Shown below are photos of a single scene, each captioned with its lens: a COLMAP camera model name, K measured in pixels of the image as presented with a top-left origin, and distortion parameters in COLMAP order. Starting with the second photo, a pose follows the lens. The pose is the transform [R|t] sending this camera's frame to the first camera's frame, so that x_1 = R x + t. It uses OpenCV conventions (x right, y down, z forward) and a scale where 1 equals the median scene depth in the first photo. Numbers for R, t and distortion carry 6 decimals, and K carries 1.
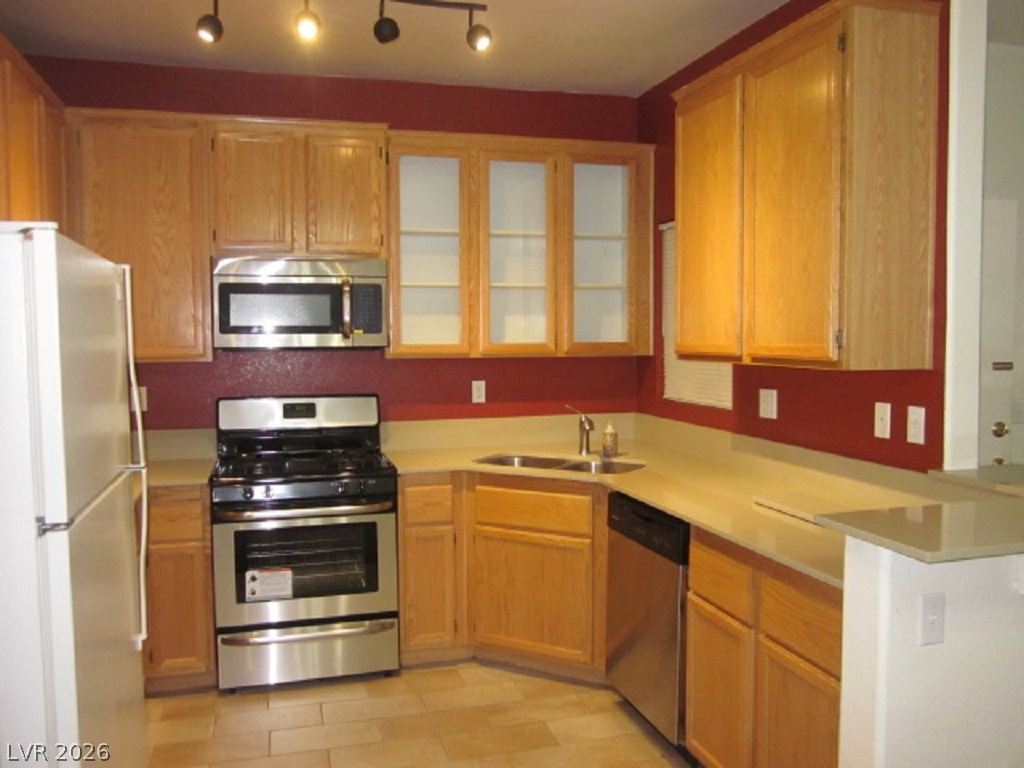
lens RADIAL K [[838.6, 0, 512.0], [0, 838.6, 384.0], [0, 0, 1]] dist [-0.075371, 0.083445]
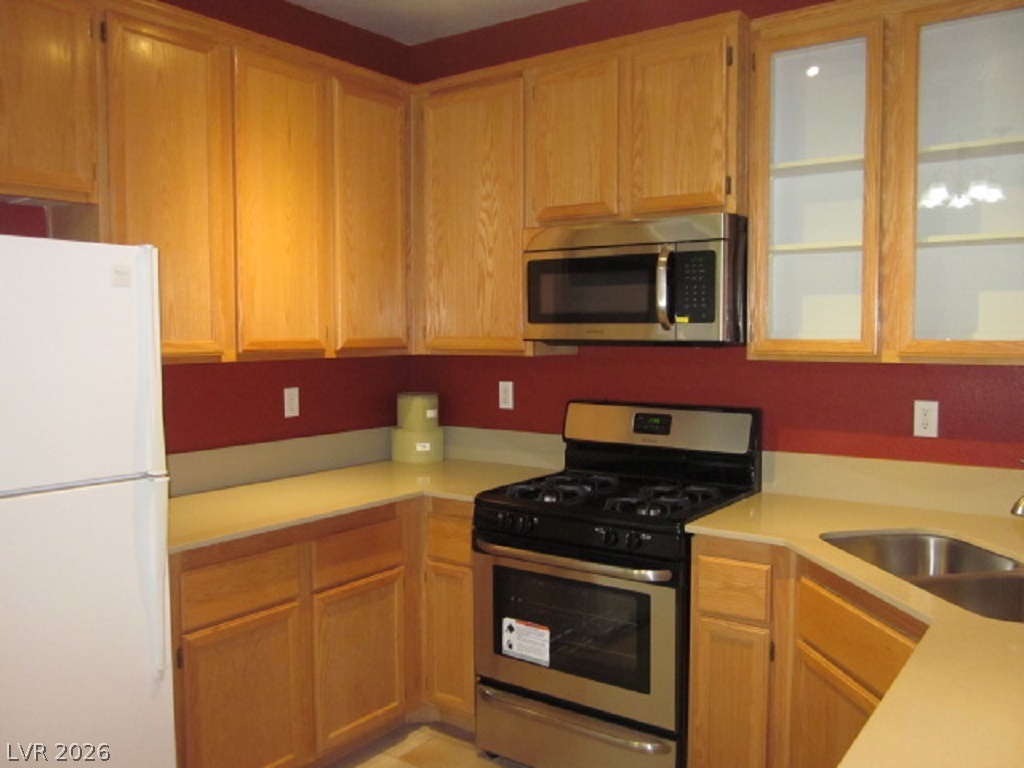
lens RADIAL K [[838.6, 0, 512.0], [0, 838.6, 384.0], [0, 0, 1]] dist [-0.075371, 0.083445]
pose [[0.623860, 0.055098, -0.779592, 0.280787], [-0.045502, 0.998380, 0.034148, -0.026712], [0.780211, 0.014170, 0.625356, 0.456137]]
